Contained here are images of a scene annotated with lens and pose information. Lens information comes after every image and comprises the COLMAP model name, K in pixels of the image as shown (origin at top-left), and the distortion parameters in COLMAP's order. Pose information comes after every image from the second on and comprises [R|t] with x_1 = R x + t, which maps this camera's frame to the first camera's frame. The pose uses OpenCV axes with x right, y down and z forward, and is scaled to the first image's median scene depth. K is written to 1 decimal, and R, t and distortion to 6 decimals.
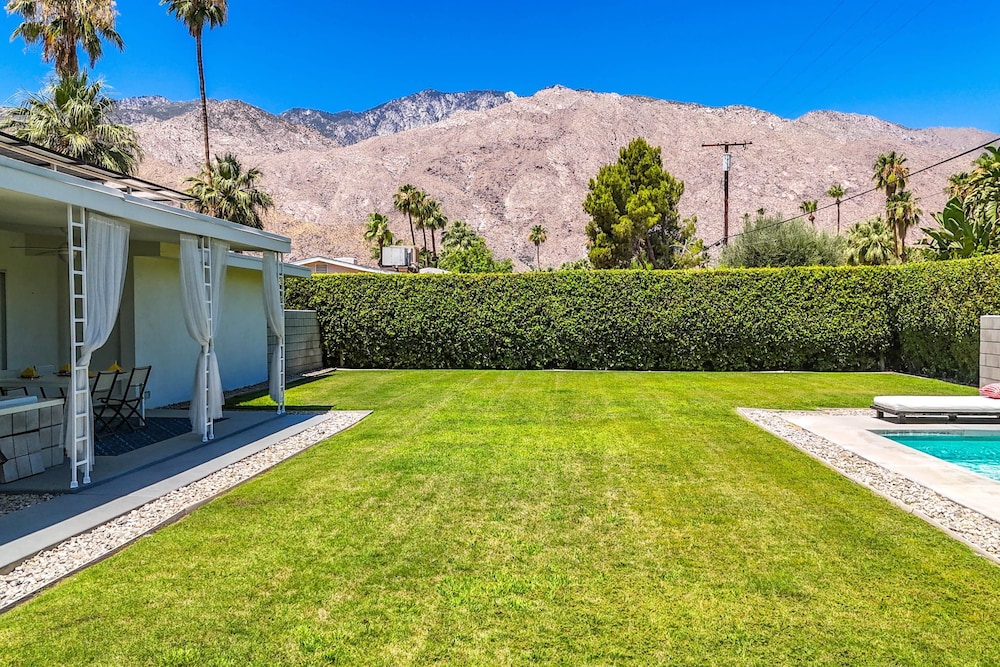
lens RADIAL K [[844.2, 0, 500.0], [0, 844.2, 333.5], [0, 0, 1]] dist [0.130725, -0.259136]
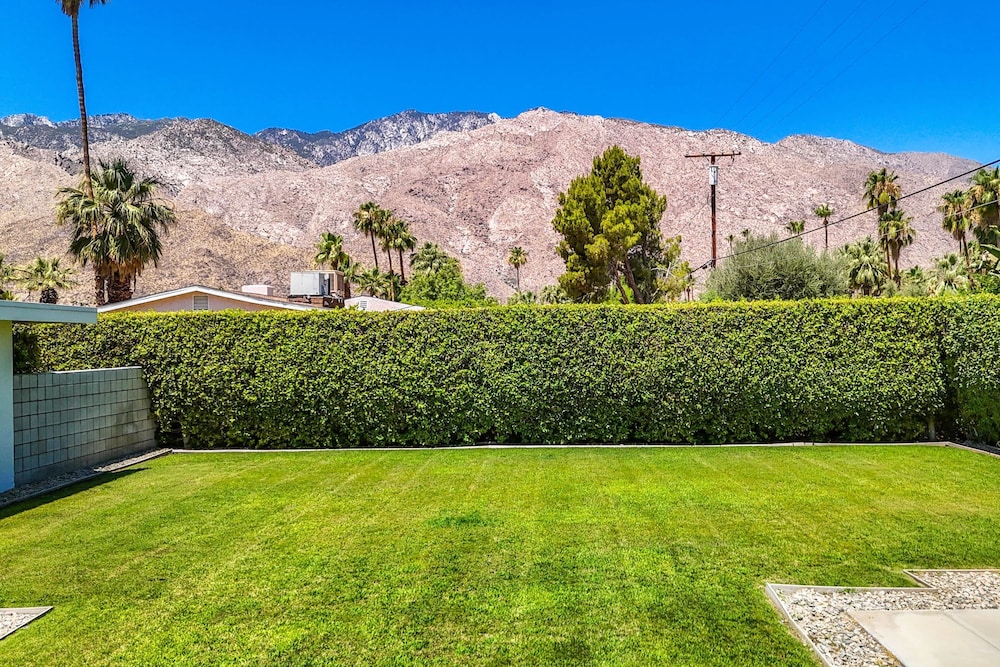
lens RADIAL K [[859.4, 0, 547.3], [0, 859.4, 333.7], [0, 0, 1]] dist [0.086822, -0.095552]
pose [[0.997400, -0.009687, 0.071411, 0.032392], [0.011631, 0.999572, -0.026861, -0.016024], [-0.071121, 0.027622, 0.997085, 0.142241]]
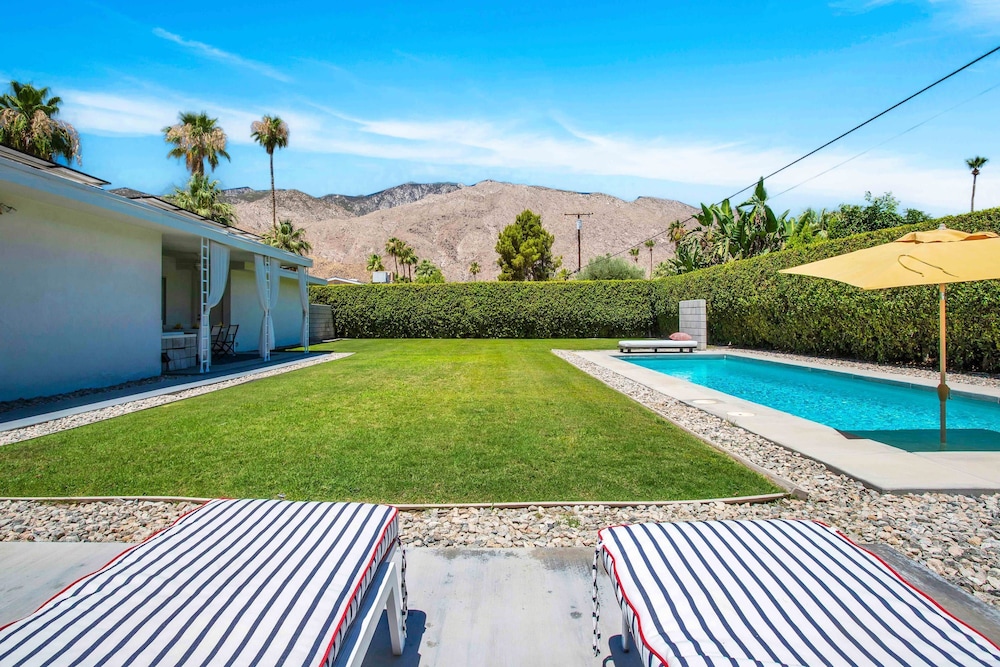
lens RADIAL K [[528.8, 0, 463.7], [0, 528.8, 311.3], [0, 0, 1]] dist [-0.086731, 0.000139]
pose [[0.999854, -0.002628, 0.016913, 0.020031], [0.003259, 0.999296, -0.037373, 0.014021], [-0.016803, 0.037423, 0.999158, -0.045528]]
